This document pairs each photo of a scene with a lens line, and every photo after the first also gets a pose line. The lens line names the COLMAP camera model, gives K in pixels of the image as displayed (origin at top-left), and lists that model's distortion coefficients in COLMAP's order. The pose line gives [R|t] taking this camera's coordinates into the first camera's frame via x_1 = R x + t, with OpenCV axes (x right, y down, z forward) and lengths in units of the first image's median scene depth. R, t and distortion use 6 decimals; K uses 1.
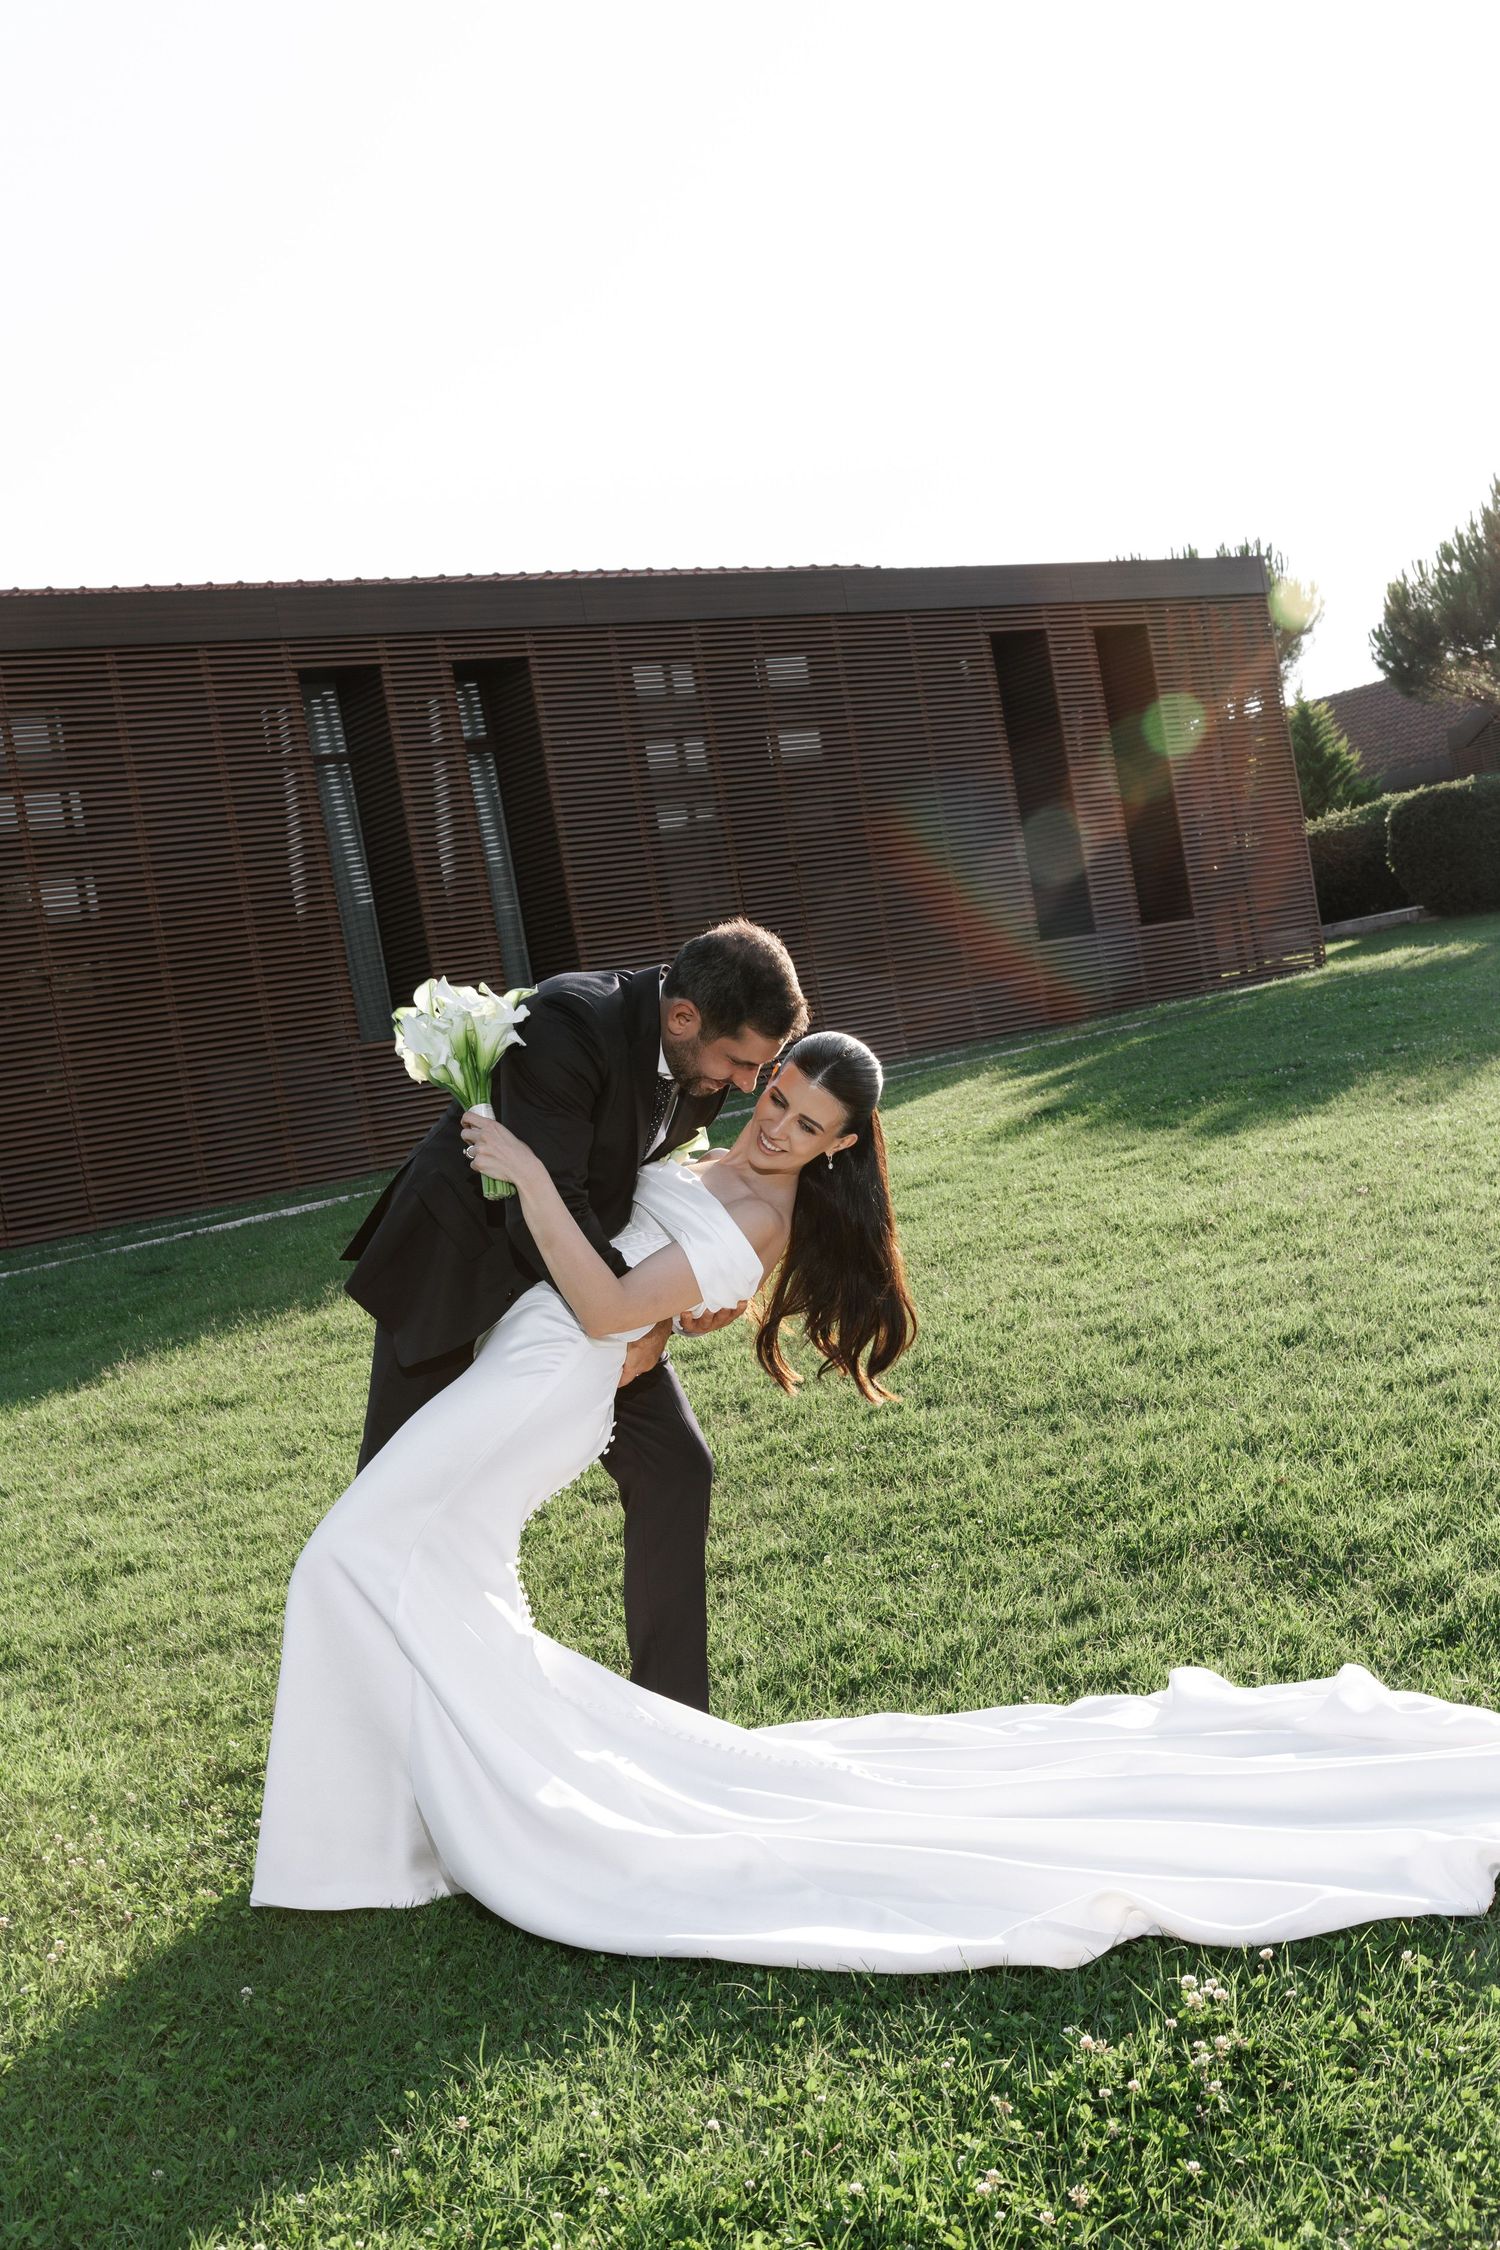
lens RADIAL K [[2390.4, 0, 750.0], [0, 2390.4, 1125.0], [0, 0, 1]] dist [-0.000324, 0.014729]
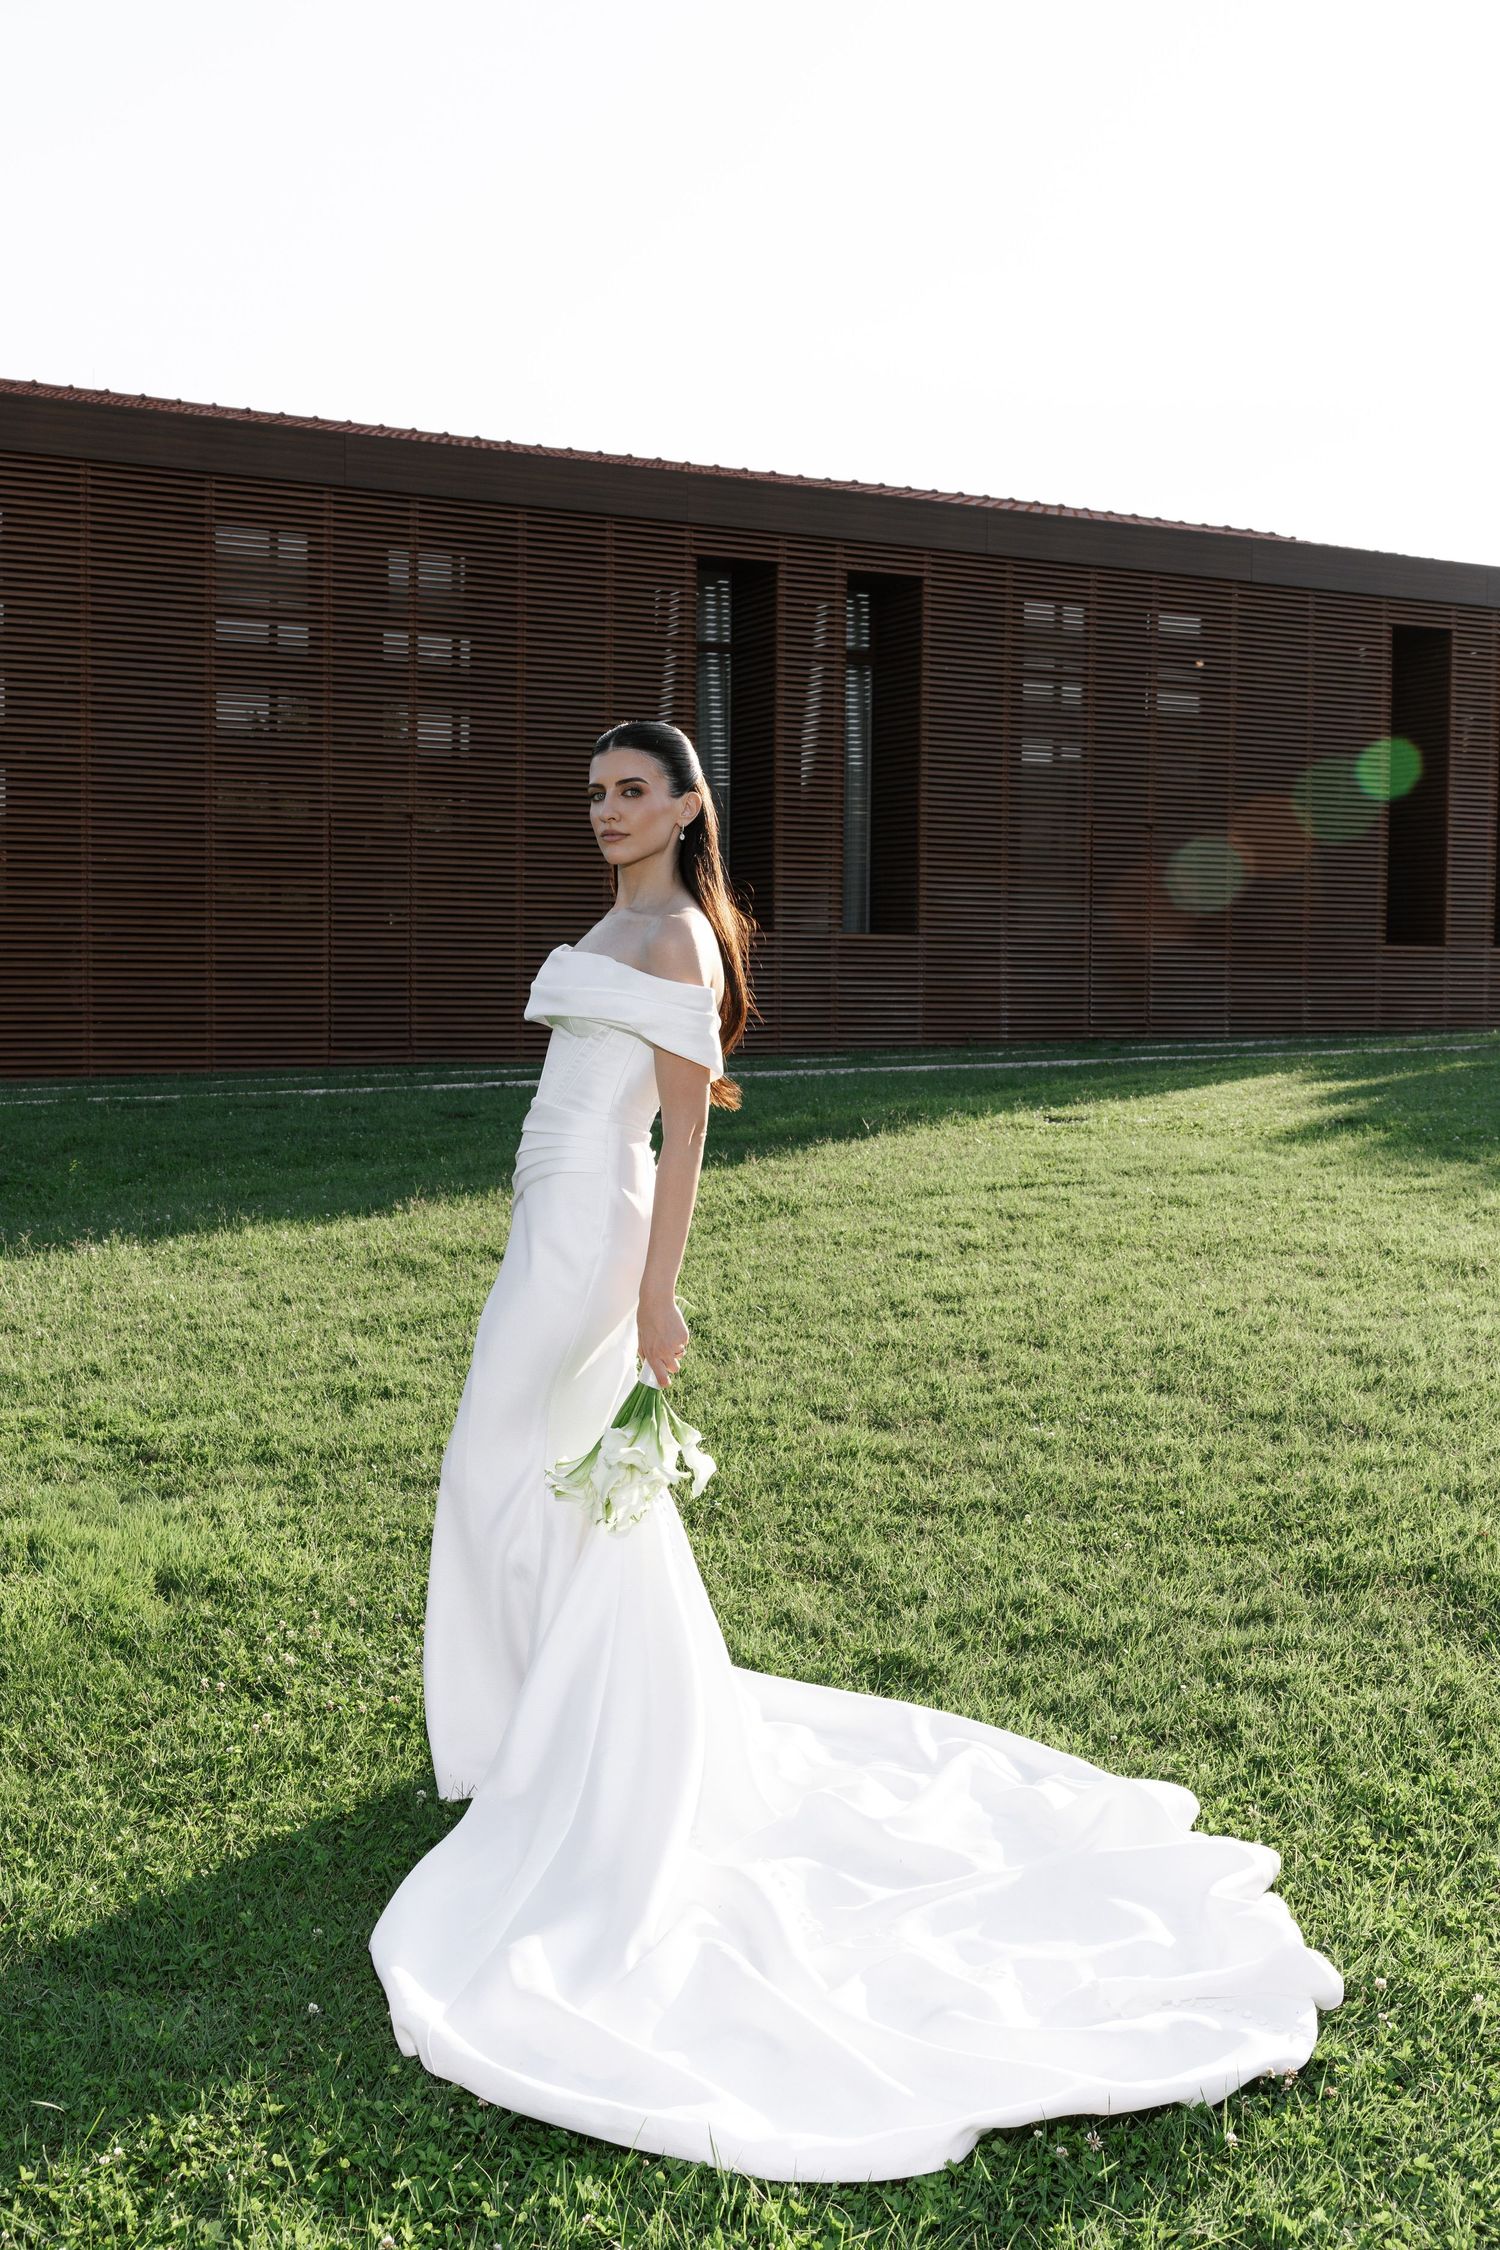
lens RADIAL K [[2386.6, 0, 750.0], [0, 2386.6, 1125.0], [0, 0, 1]] dist [0.007370, 0.022729]
pose [[0.975325, 0.183013, -0.123478, 0.009341], [-0.178725, 0.982867, 0.045048, -0.010115], [0.129607, -0.021868, 0.991324, -0.036965]]
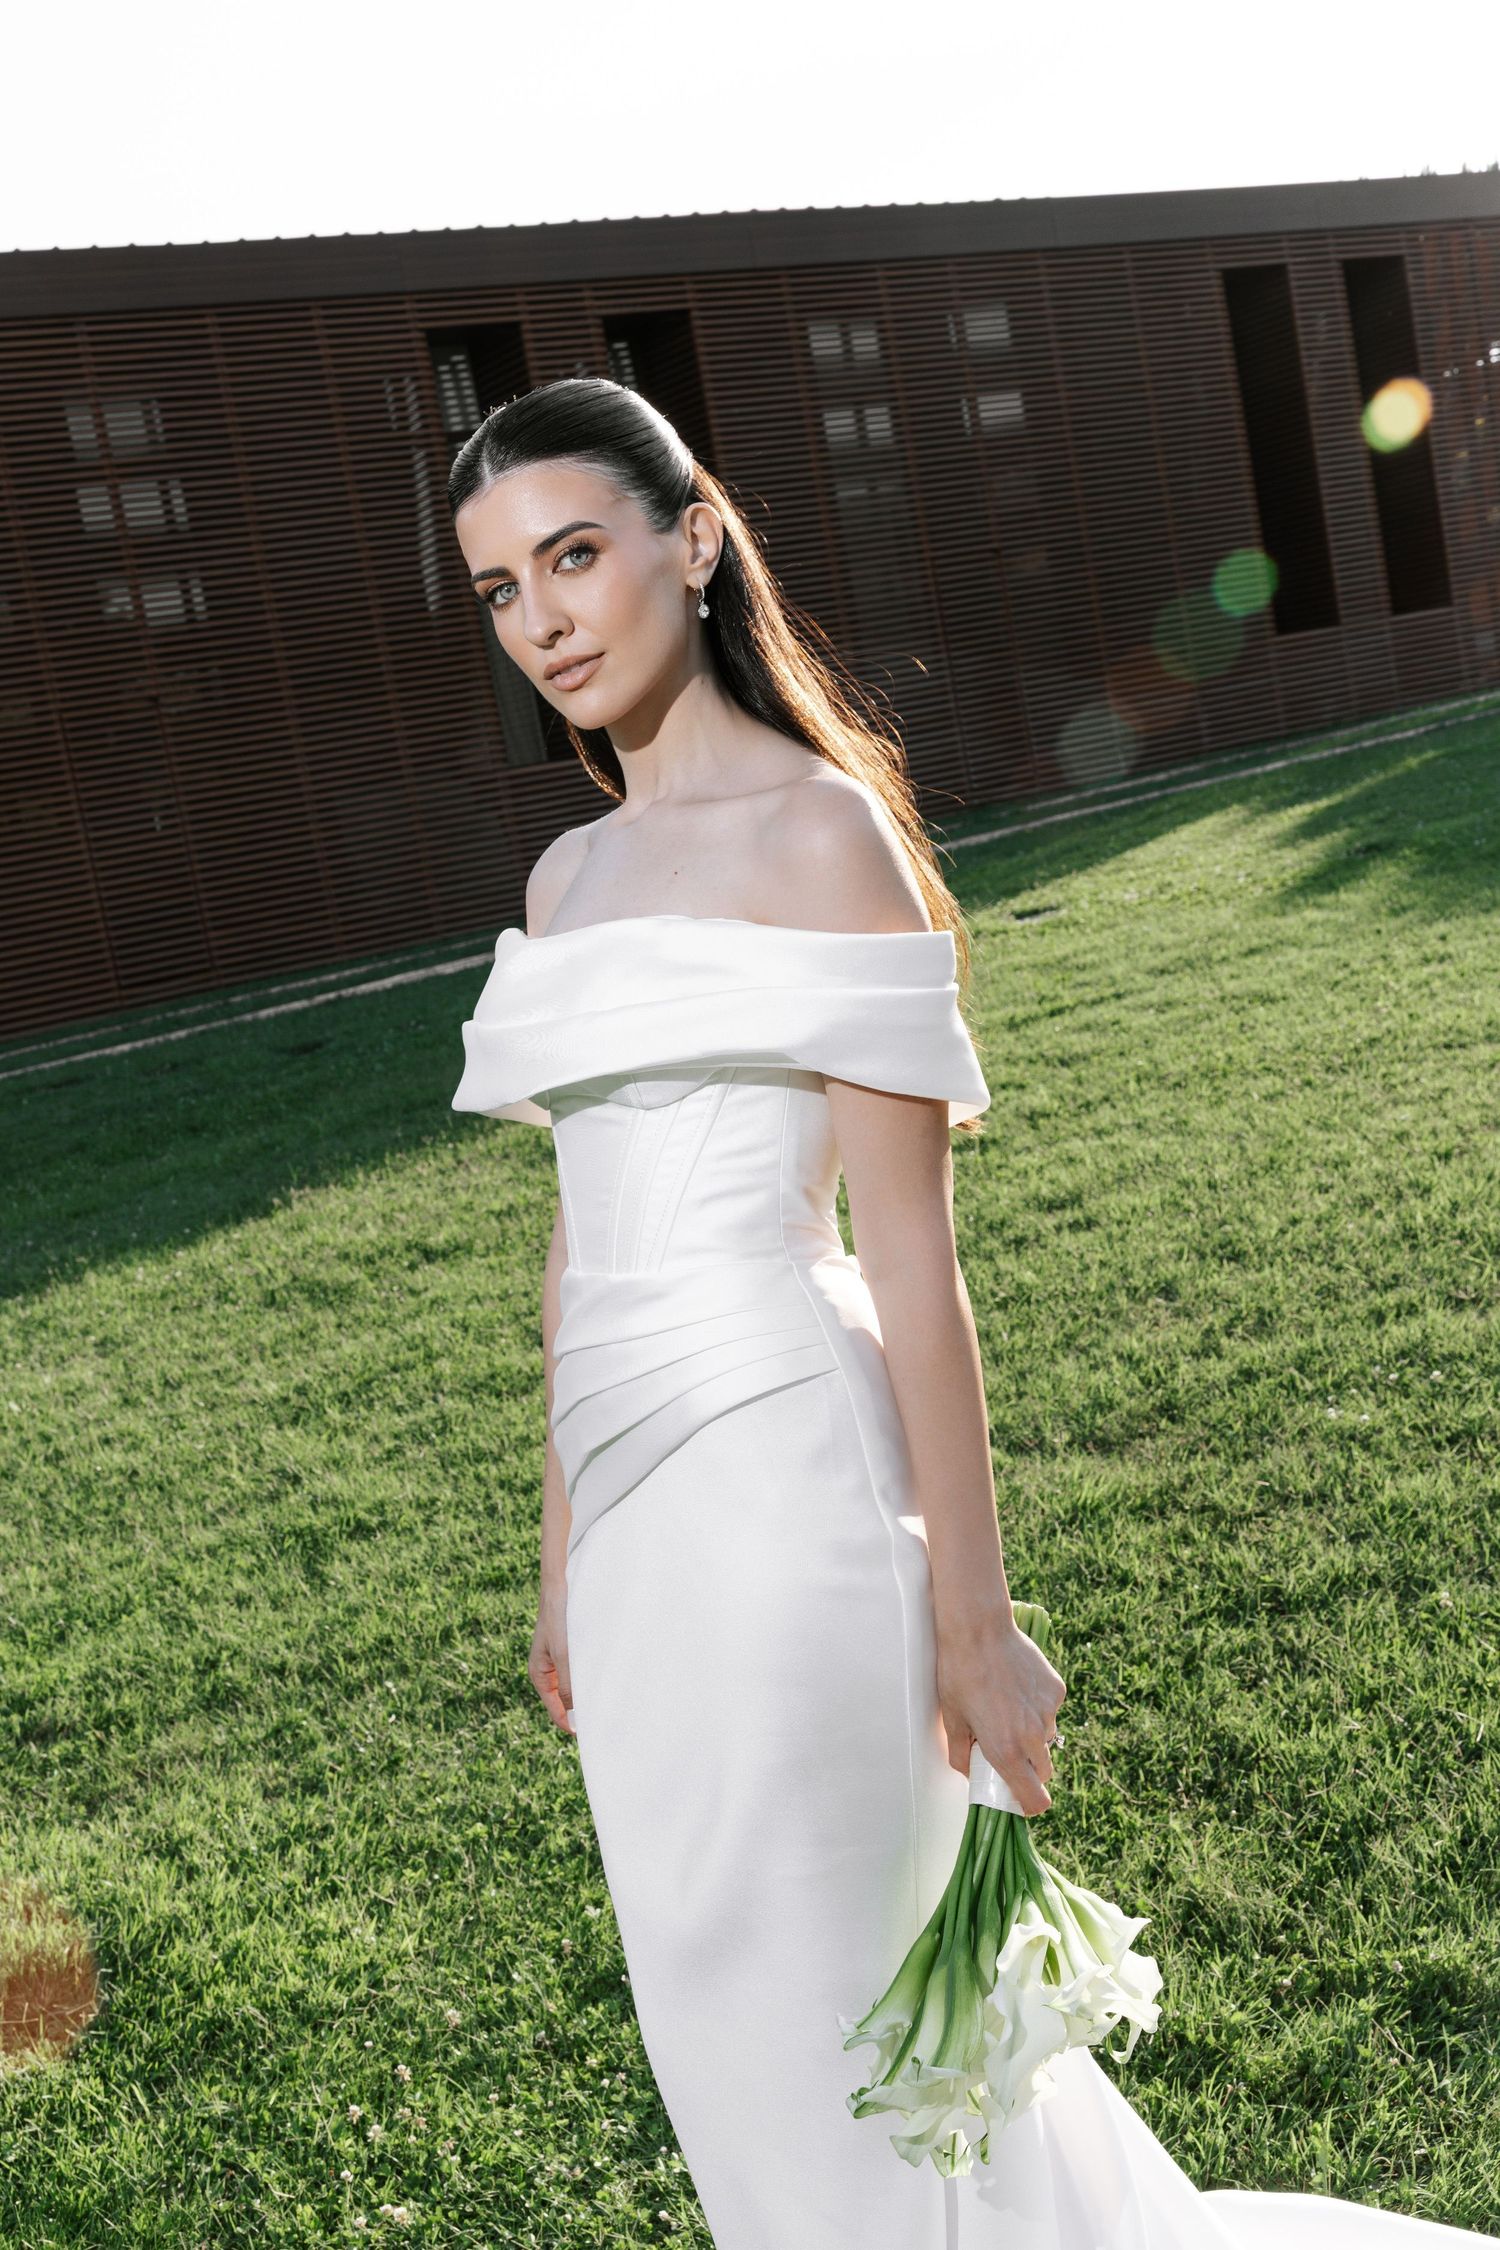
lens RADIAL K [[2574.4, 0, 750.0], [0, 2574.4, 1125.0], [0, 0, 1]] dist [0.007904, 0.031911]
pose [[0.998400, -0.005639, -0.056259, -0.097263], [0.011739, 0.994007, 0.108687, -0.023806], [0.055308, -0.109174, 0.992483, 0.239230]]
